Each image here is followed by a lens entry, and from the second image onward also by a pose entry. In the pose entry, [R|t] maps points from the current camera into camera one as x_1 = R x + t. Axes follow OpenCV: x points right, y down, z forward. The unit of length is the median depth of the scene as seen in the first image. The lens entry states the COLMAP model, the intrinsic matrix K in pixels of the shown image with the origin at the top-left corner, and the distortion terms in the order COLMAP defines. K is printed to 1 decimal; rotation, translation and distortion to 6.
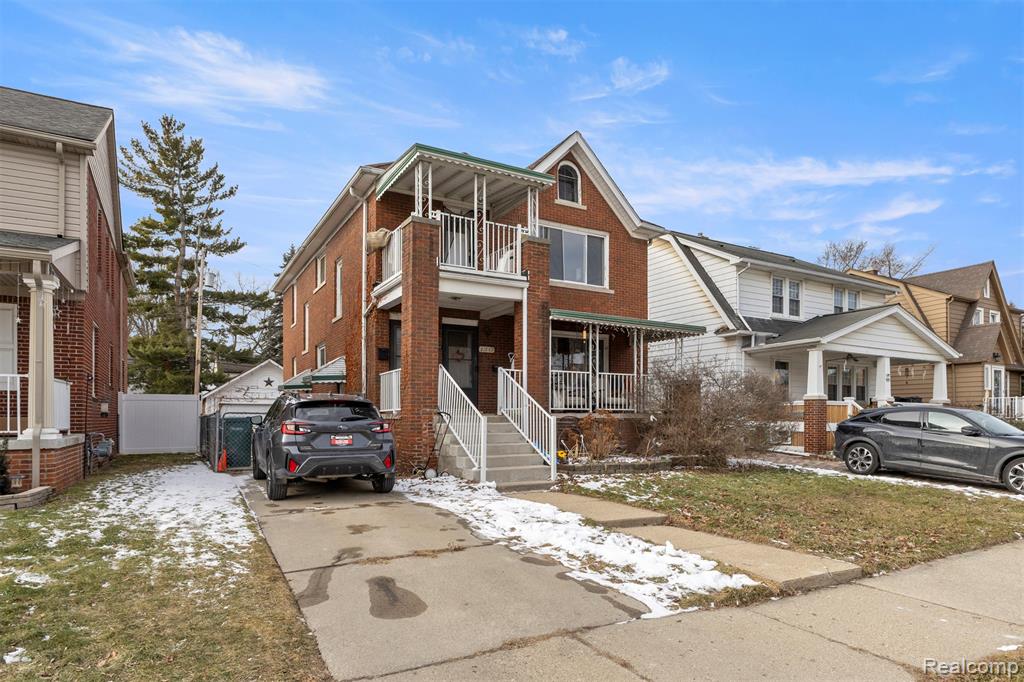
lens RADIAL K [[593.4, 0, 521.9], [0, 593.4, 378.4], [0, 0, 1]] dist [-0.003650, 0.002684]
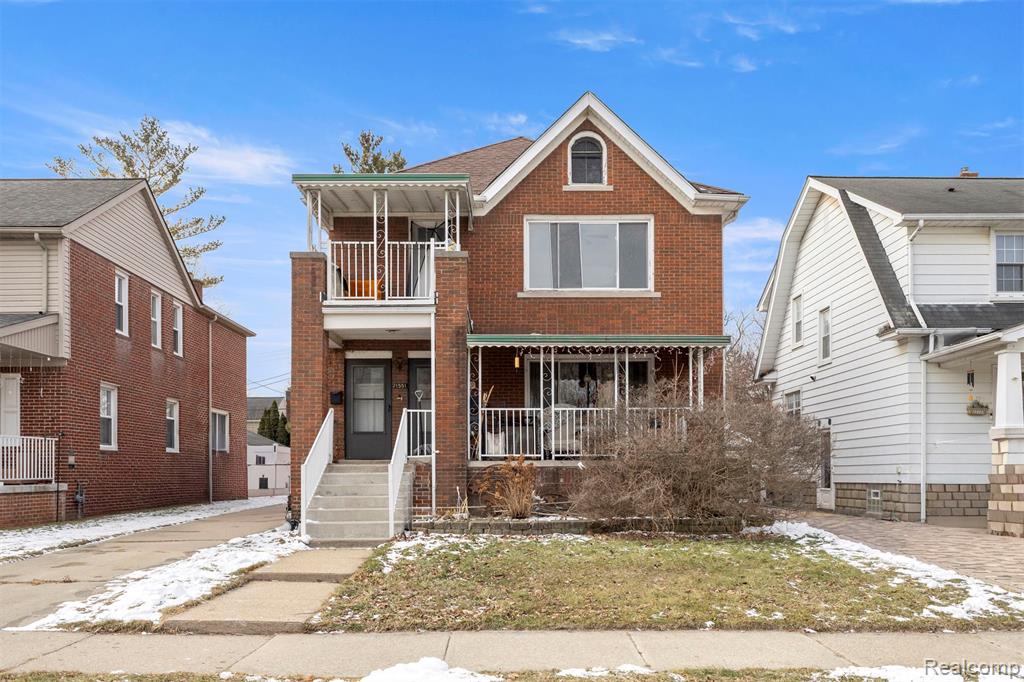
lens RADIAL K [[851.8, 0, 512.5], [0, 851.8, 390.0], [0, 0, 1]] dist [0.016199, -0.013774]
pose [[0.871336, -0.051429, -0.487984, 0.661059], [0.036576, 0.998533, -0.039928, 0.009449], [0.489322, 0.016943, 0.871939, -0.003532]]
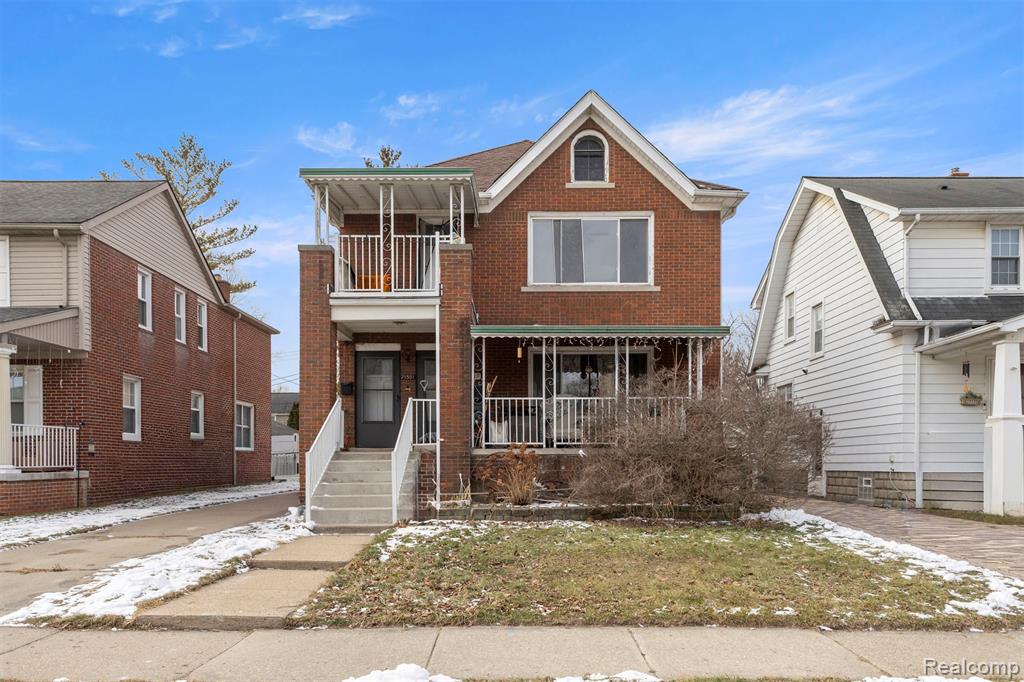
lens RADIAL K [[763.2, 0, 512.2], [0, 763.2, 406.8], [0, 0, 1]] dist [0.035270, -0.015656]
pose [[0.864251, -0.039370, -0.501518, 0.624096], [0.036360, 0.999214, -0.015782, 0.017117], [0.501745, -0.004595, 0.865003, 0.083601]]
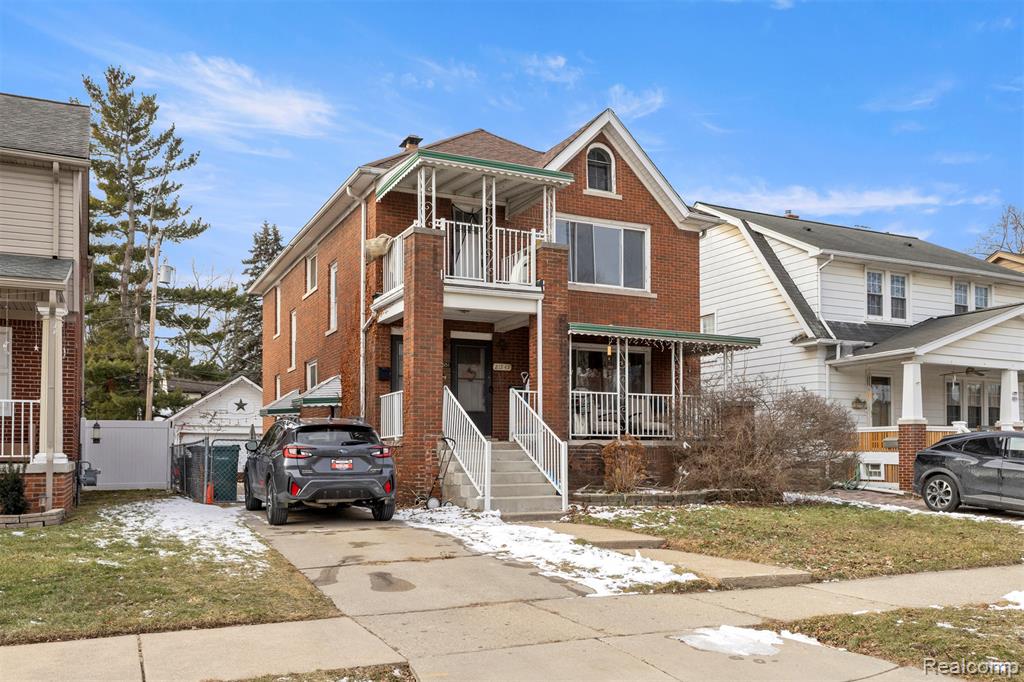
lens RADIAL K [[851.8, 0, 525.9], [0, 851.8, 367.5], [0, 0, 1]] dist [0.016199, -0.013774]
pose [[0.997769, -0.007365, -0.066355, 0.065989], [0.005014, 0.999356, -0.035529, -0.004120], [0.066574, 0.035117, 0.997163, -0.270469]]
